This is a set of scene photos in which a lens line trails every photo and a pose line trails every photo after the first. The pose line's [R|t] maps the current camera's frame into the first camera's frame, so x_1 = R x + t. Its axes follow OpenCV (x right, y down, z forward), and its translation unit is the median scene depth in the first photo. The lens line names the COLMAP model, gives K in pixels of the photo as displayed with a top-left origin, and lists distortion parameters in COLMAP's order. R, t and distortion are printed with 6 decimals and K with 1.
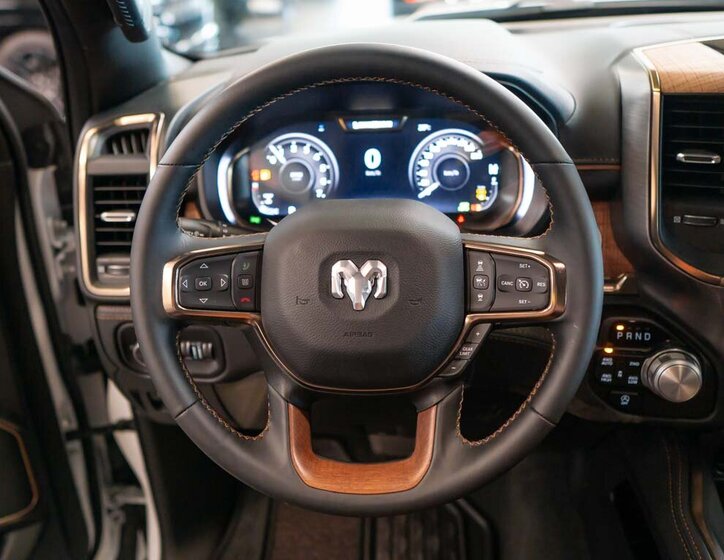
lens RADIAL K [[706.2, 0, 362.1], [0, 706.2, 272.5], [0, 0, 1]] dist [0.002966, -0.018233]
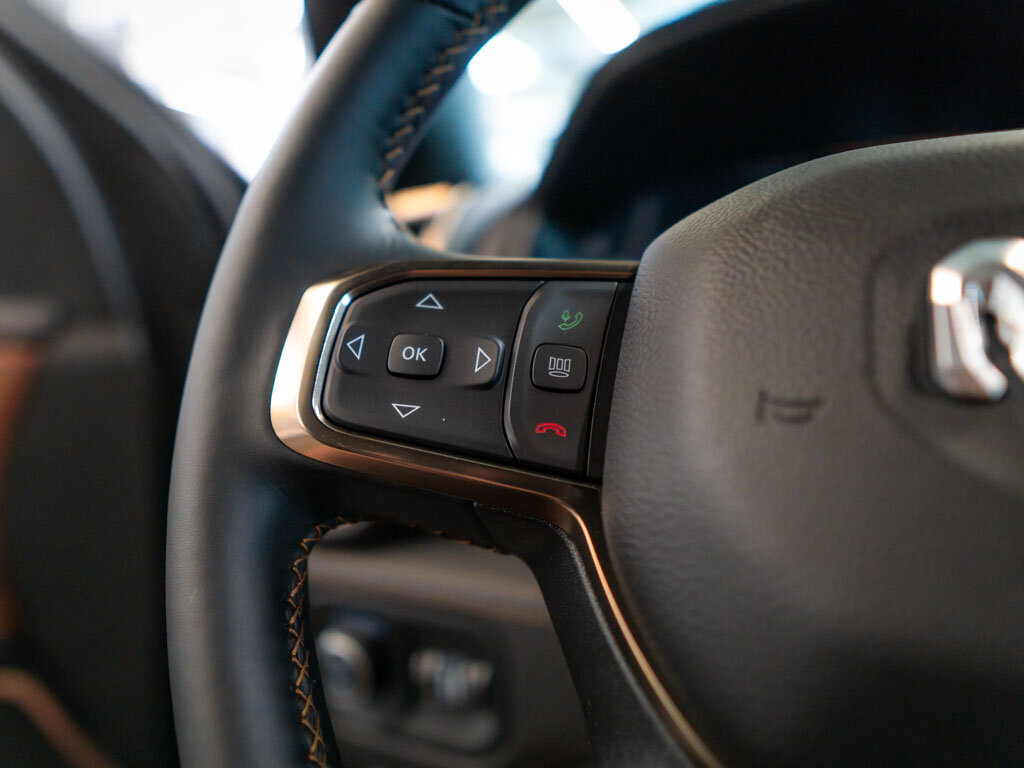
lens RADIAL K [[818.1, 0, 521.5], [0, 818.1, 383.3], [0, 0, 1]] dist [0.002746, 0.000763]
pose [[0.951024, 0.053821, -0.304395, -0.081701], [-0.153405, 0.937084, -0.313594, 0.124189], [0.268366, 0.344931, 0.899445, 0.714325]]
